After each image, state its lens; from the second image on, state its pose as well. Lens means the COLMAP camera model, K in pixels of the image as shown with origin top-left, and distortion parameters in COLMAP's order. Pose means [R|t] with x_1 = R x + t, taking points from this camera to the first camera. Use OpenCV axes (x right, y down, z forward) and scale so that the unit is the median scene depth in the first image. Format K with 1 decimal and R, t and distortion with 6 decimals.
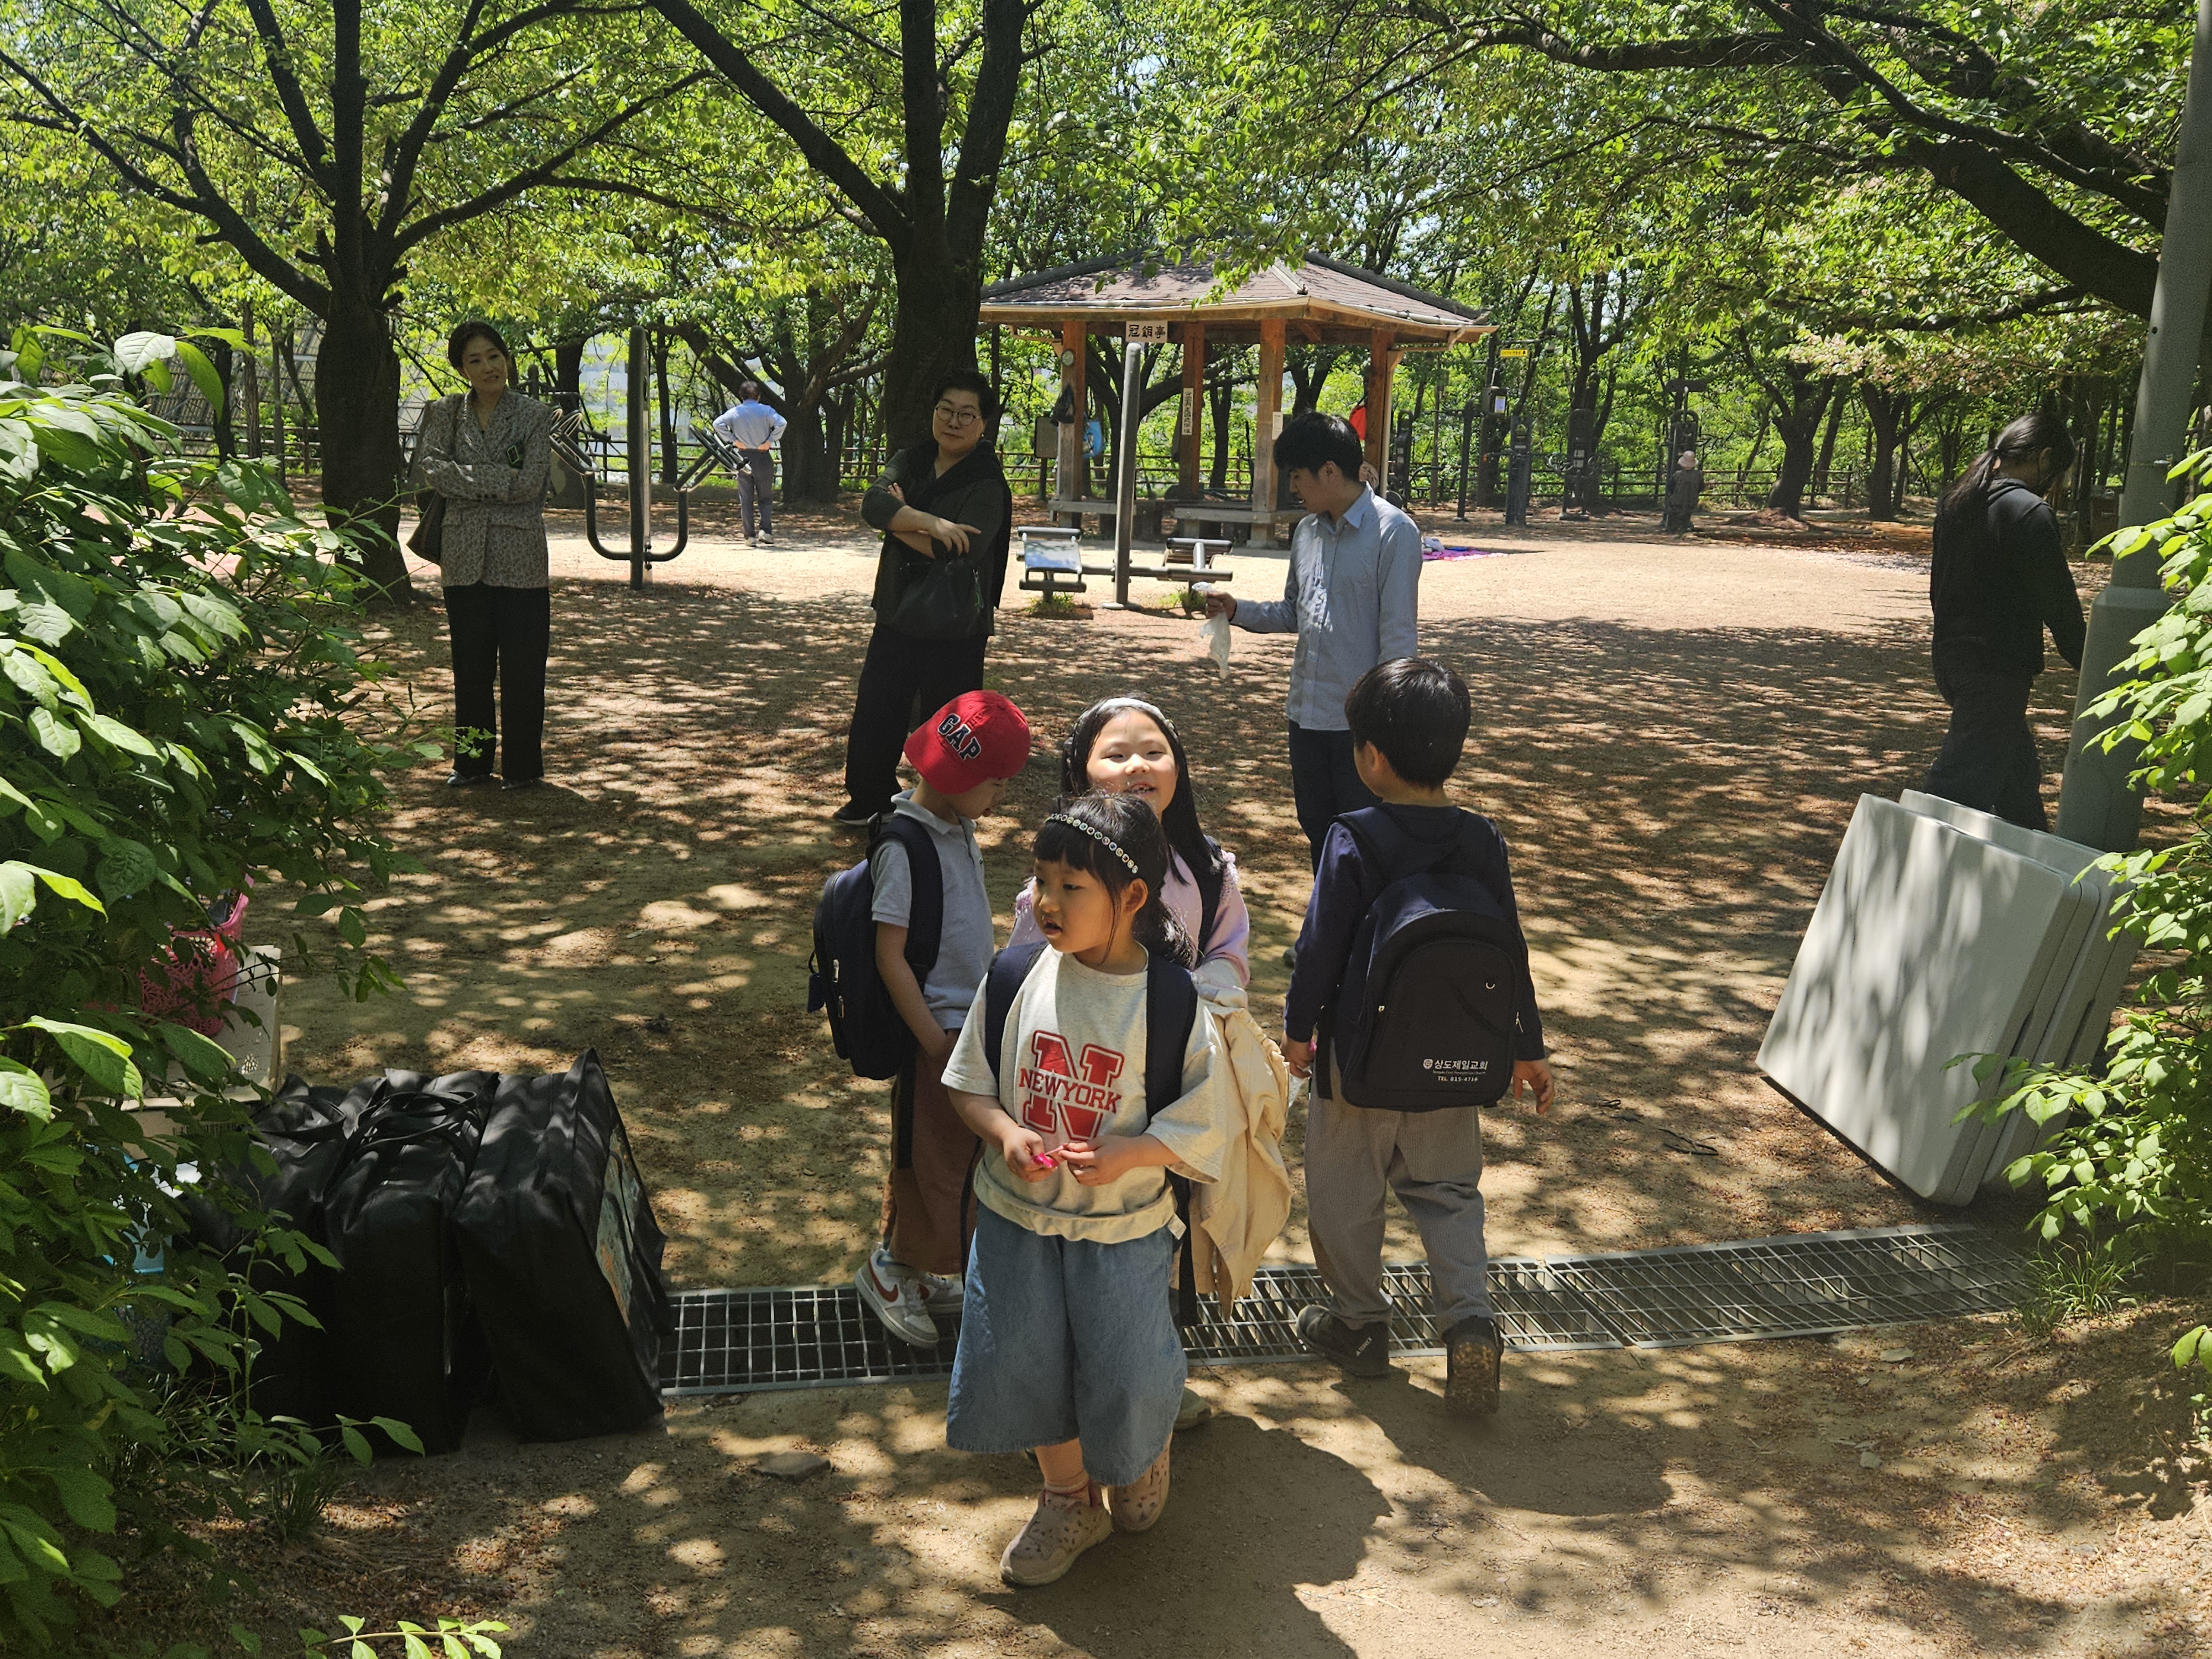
lens RADIAL K [[1893.4, 0, 1103.8], [0, 1893.4, 827.3], [0, 0, 1]] dist [0.079733, -0.065638]
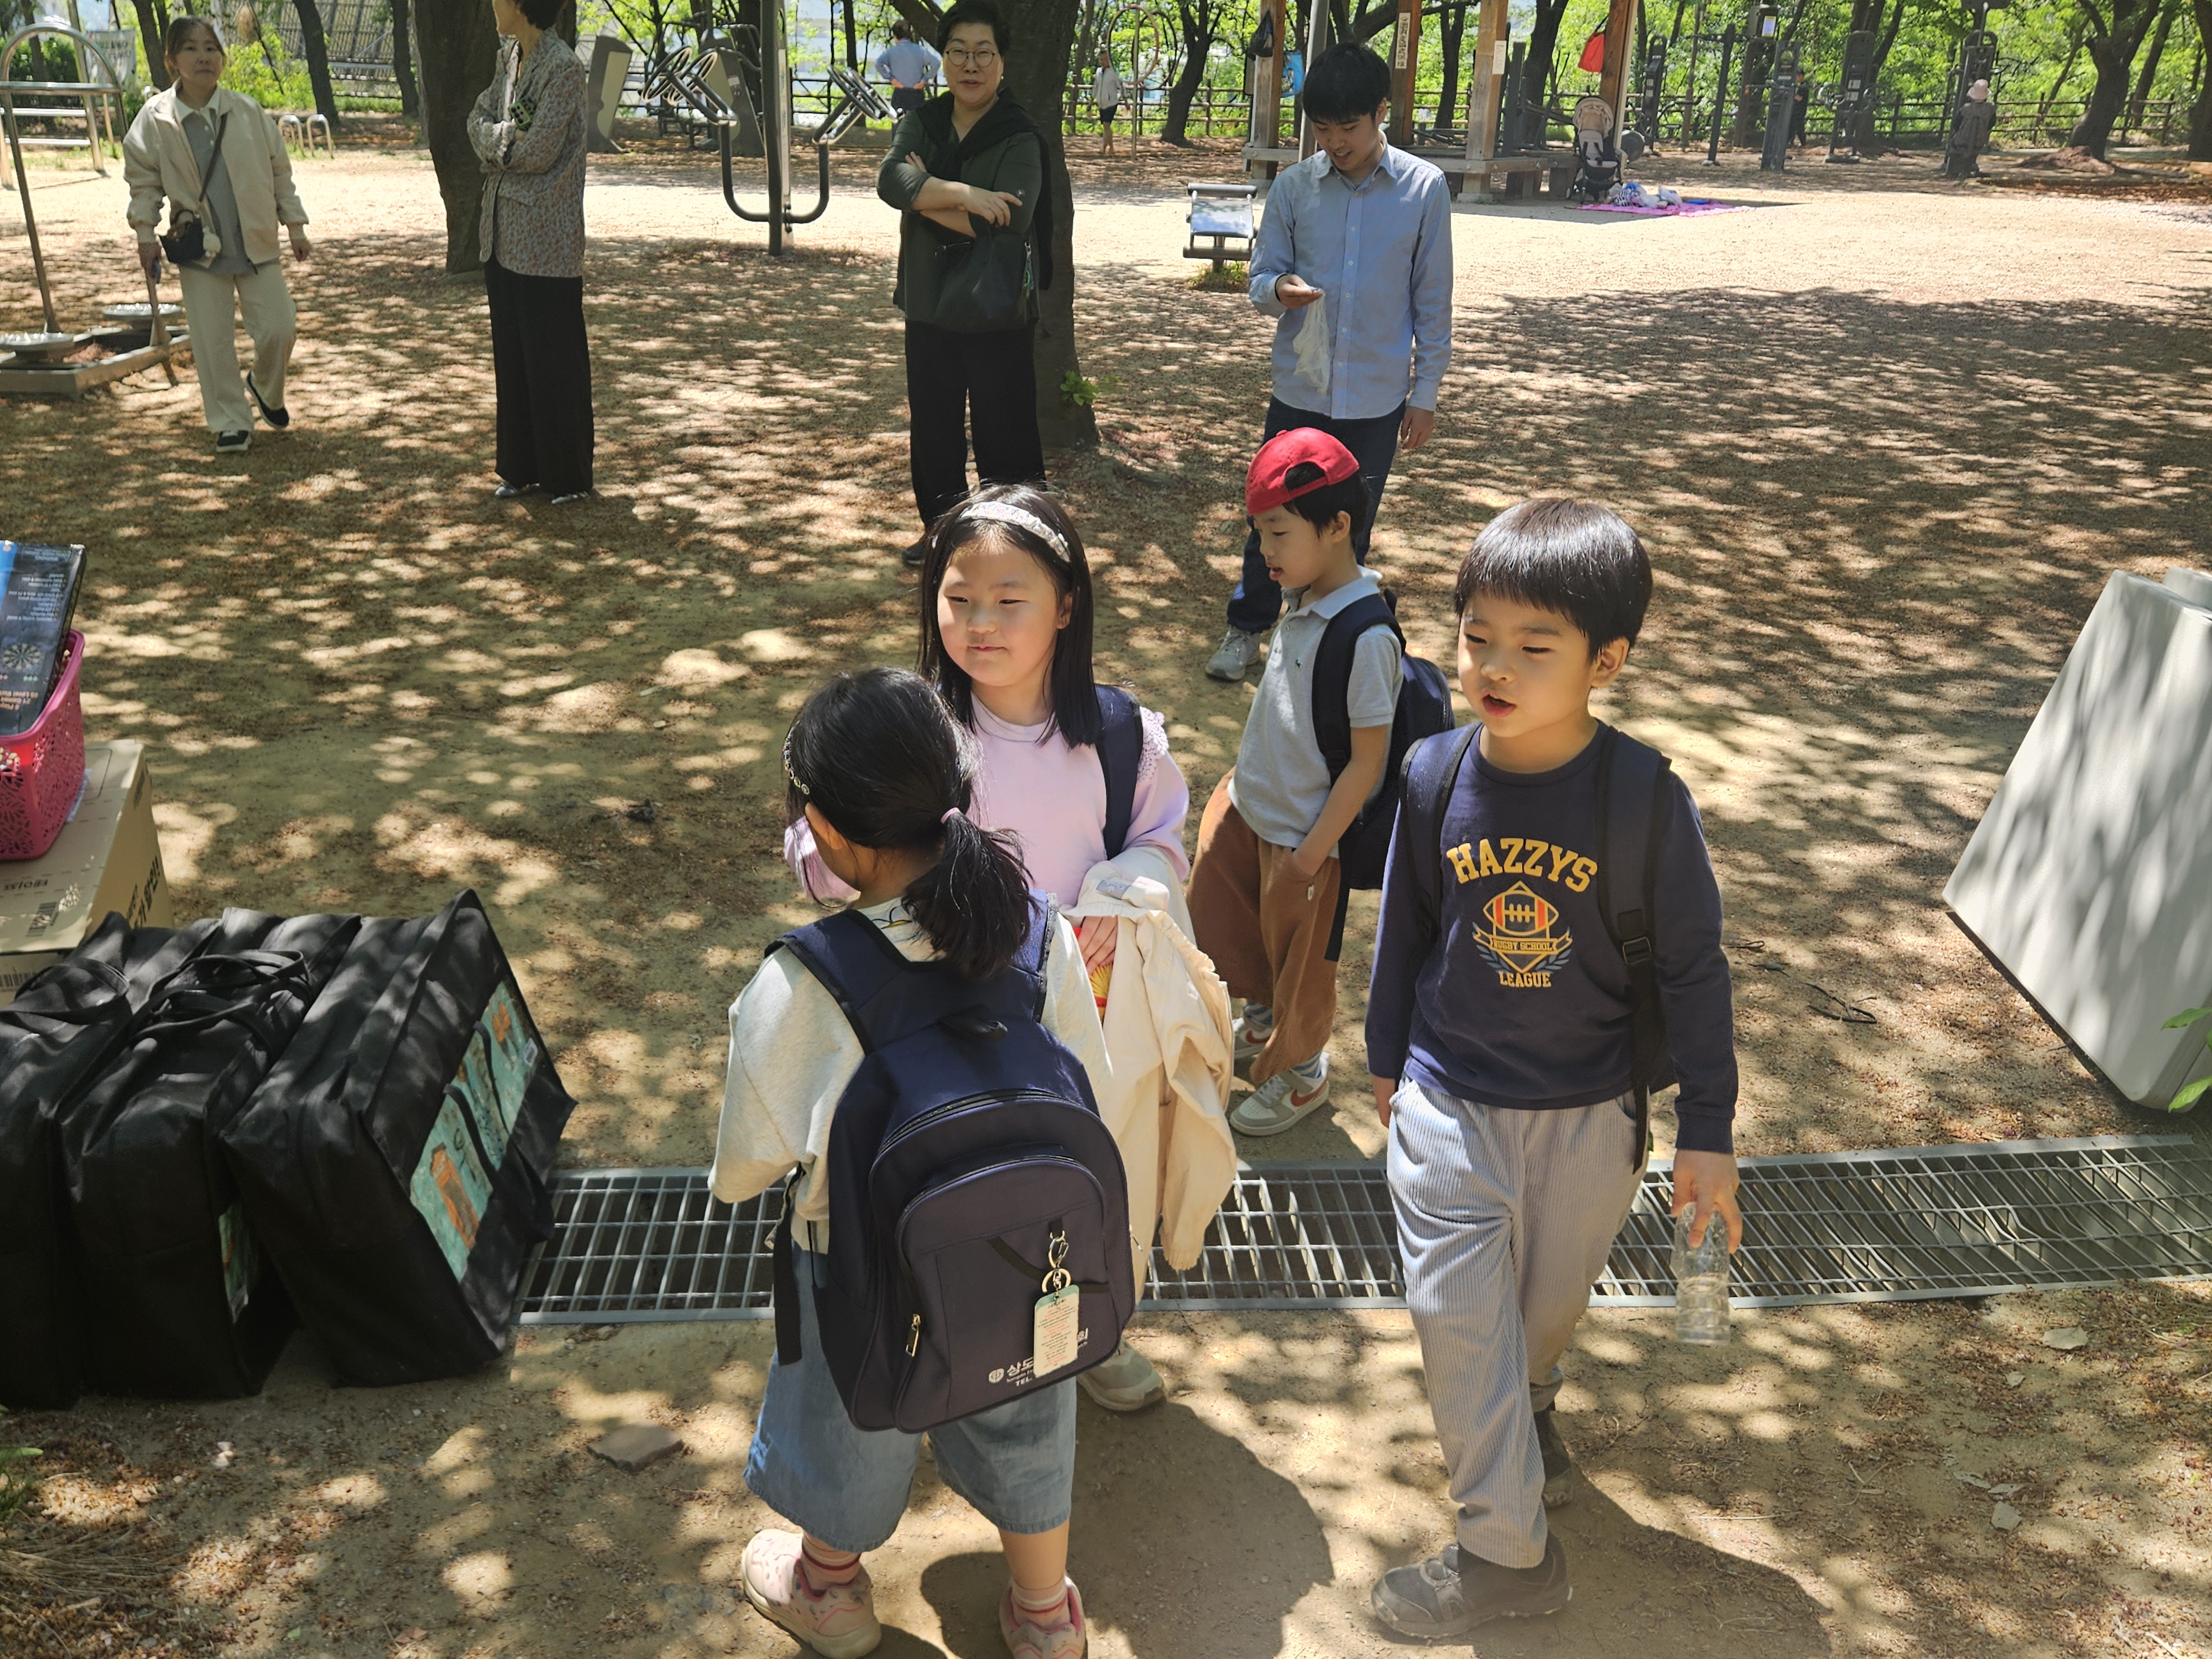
lens RADIAL K [[1893.4, 0, 1109.3], [0, 1893.4, 844.4], [0, 0, 1]] dist [0.079733, -0.065638]
pose [[0.994154, 0.035671, -0.101913, 0.051871], [-0.016618, 0.983156, 0.182011, -0.033247], [0.106689, -0.179253, 0.978001, 0.119766]]
